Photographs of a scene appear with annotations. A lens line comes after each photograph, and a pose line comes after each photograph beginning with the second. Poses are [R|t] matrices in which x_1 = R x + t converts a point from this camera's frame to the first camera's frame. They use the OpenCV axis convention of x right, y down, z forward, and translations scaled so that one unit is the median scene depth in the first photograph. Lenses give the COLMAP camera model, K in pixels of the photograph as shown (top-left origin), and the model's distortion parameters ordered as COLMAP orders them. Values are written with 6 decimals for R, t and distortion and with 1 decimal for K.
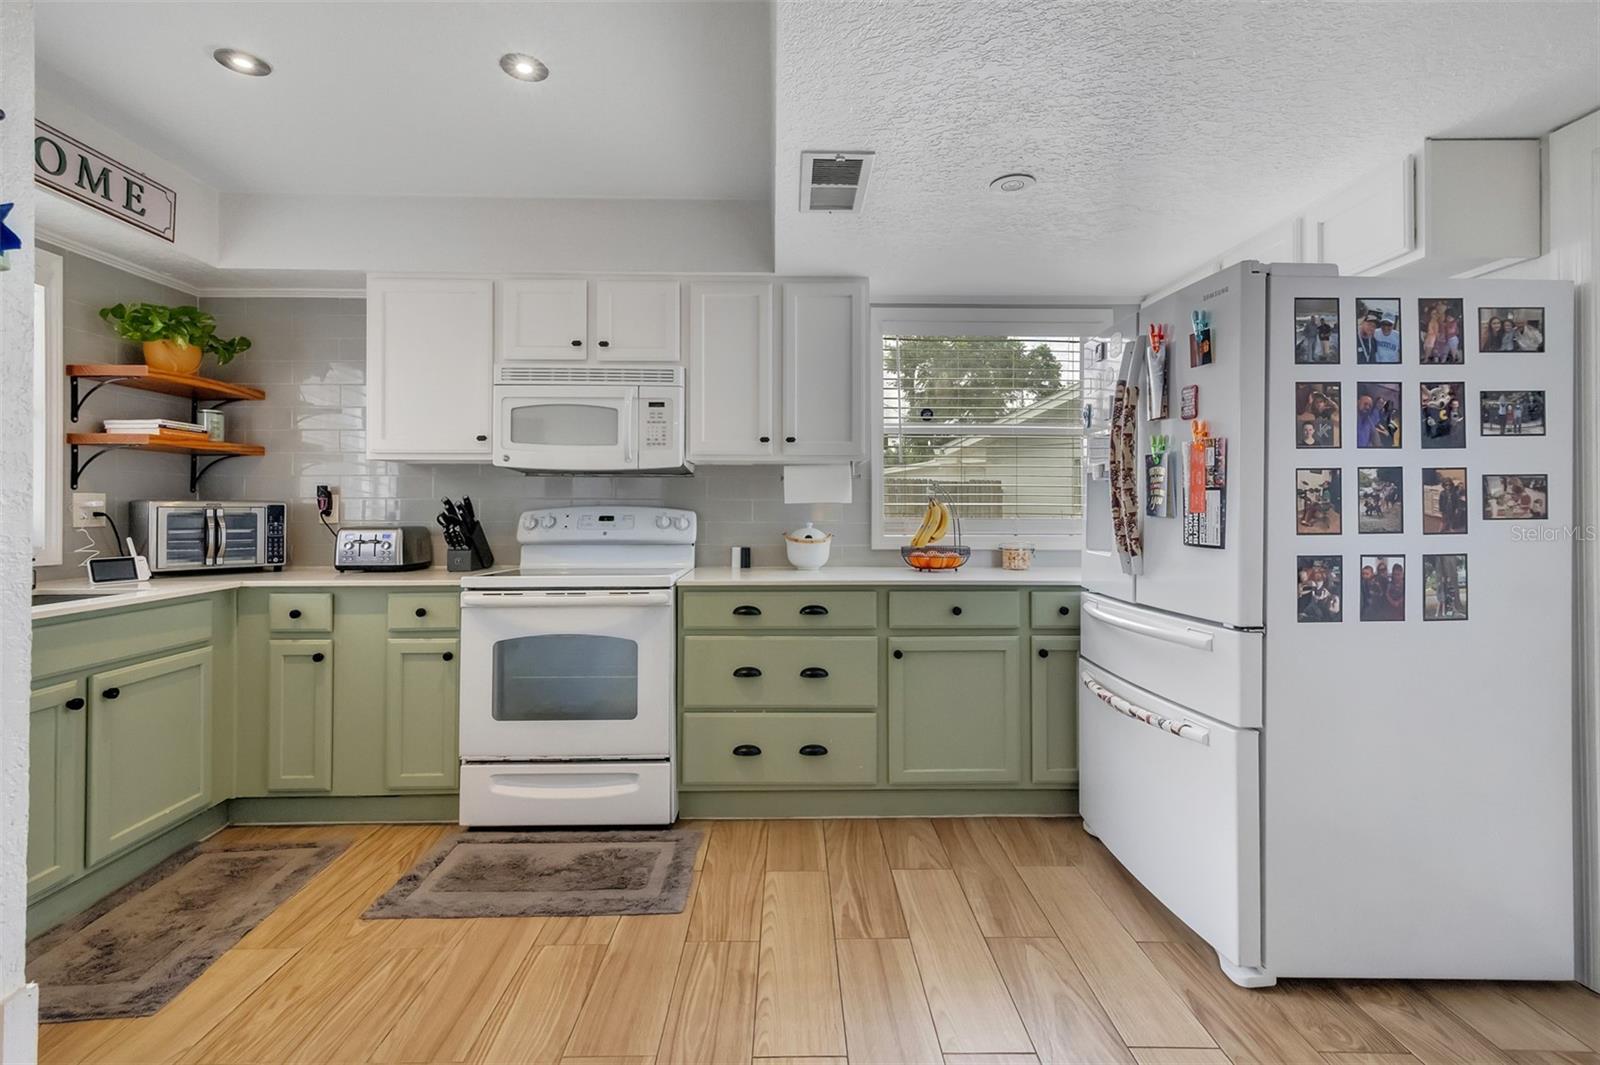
lens RADIAL K [[726.4, 0, 799.0], [0, 726.4, 510.4], [0, 0, 1]] dist [0.001281, 0.000299]
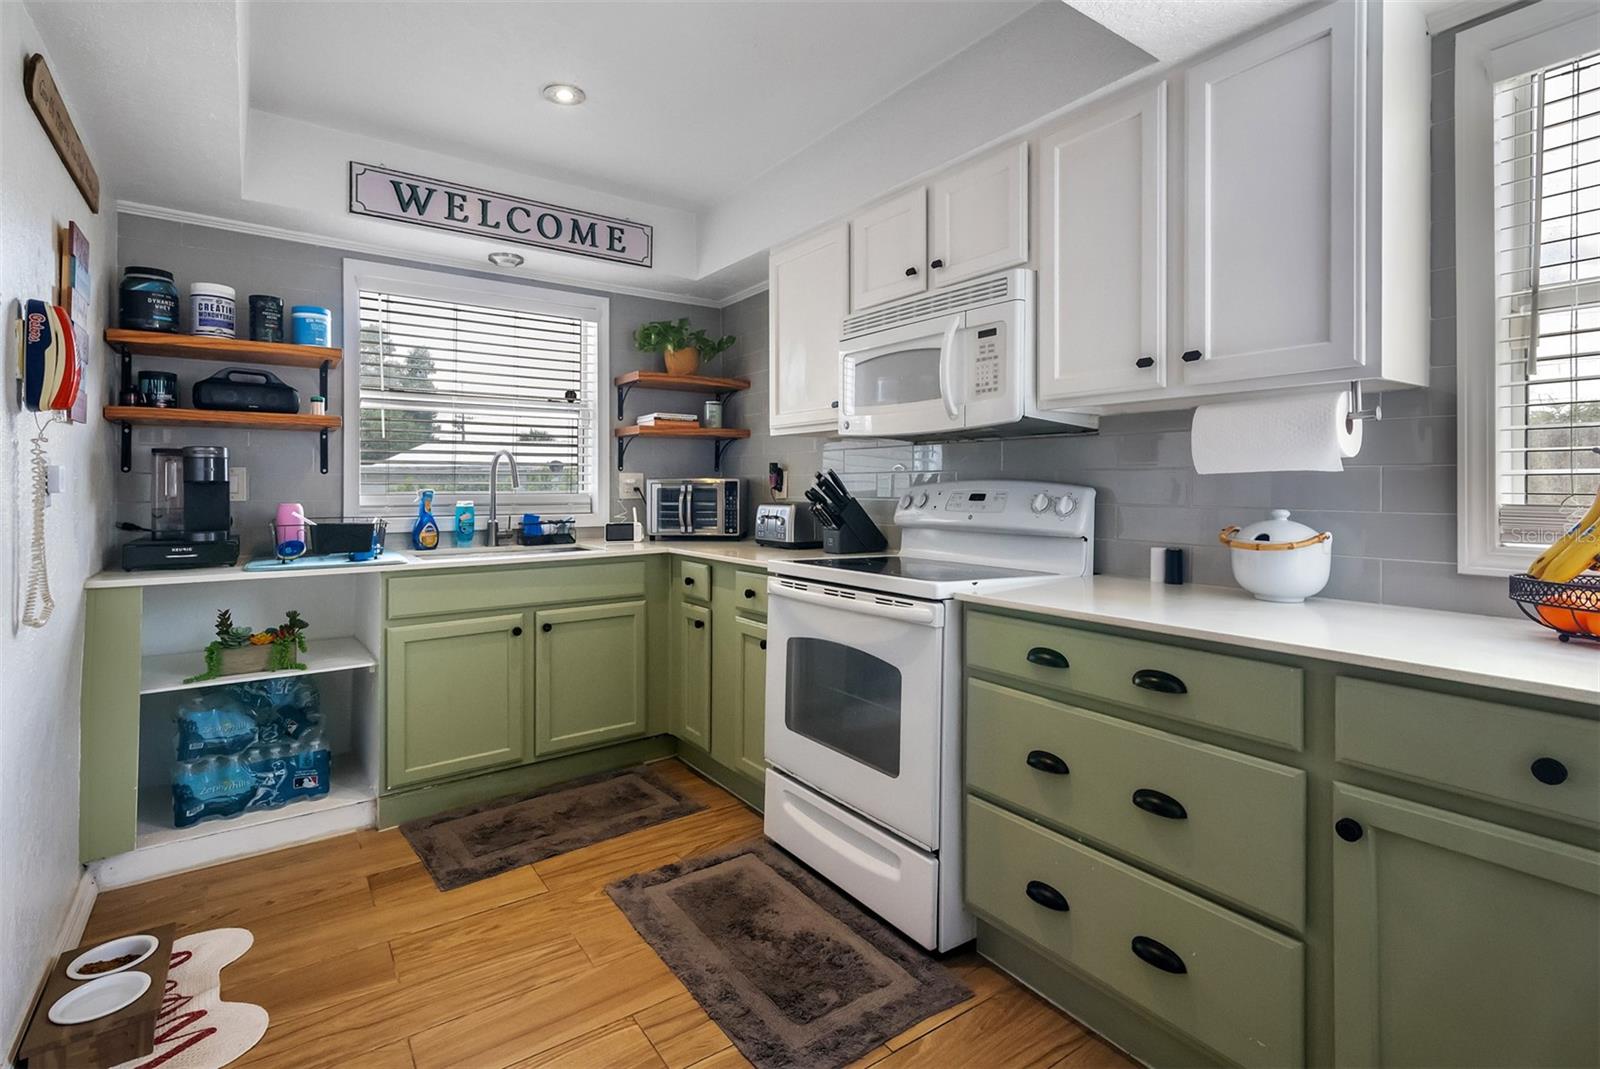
lens RADIAL K [[746.1, 0, 803.3], [0, 746.1, 486.6], [0, 0, 1]] dist [0.002144, 0.000168]
pose [[0.556629, 0.001000, -0.830761, 0.330285], [-0.000763, 0.999999, 0.000693, -0.000221], [0.830761, 0.000248, 0.556629, 0.514065]]
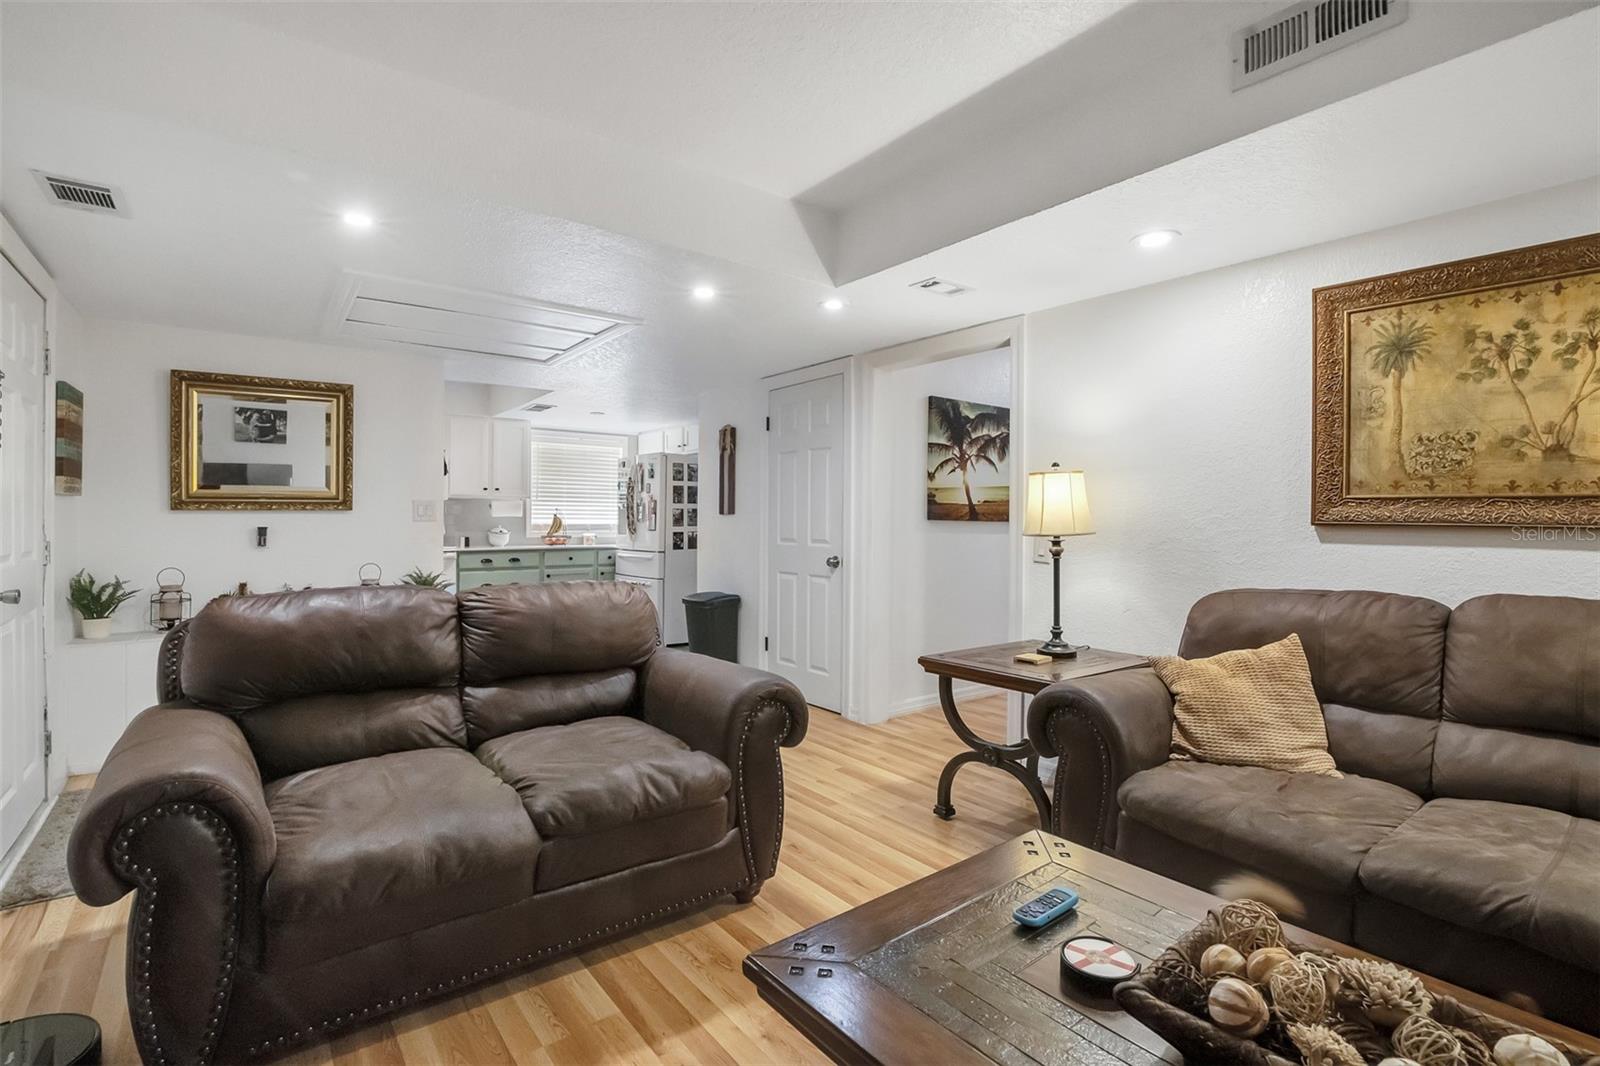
lens RADIAL K [[746.1, 0, 803.3], [0, 746.1, 485.1], [0, 0, 1]] dist [0.002144, 0.000168]
pose [[0.808598, 0.025391, 0.587813, -0.717621], [0.000479, 0.999040, -0.043814, -0.007403], [-0.588361, 0.035709, 0.807809, -1.736913]]
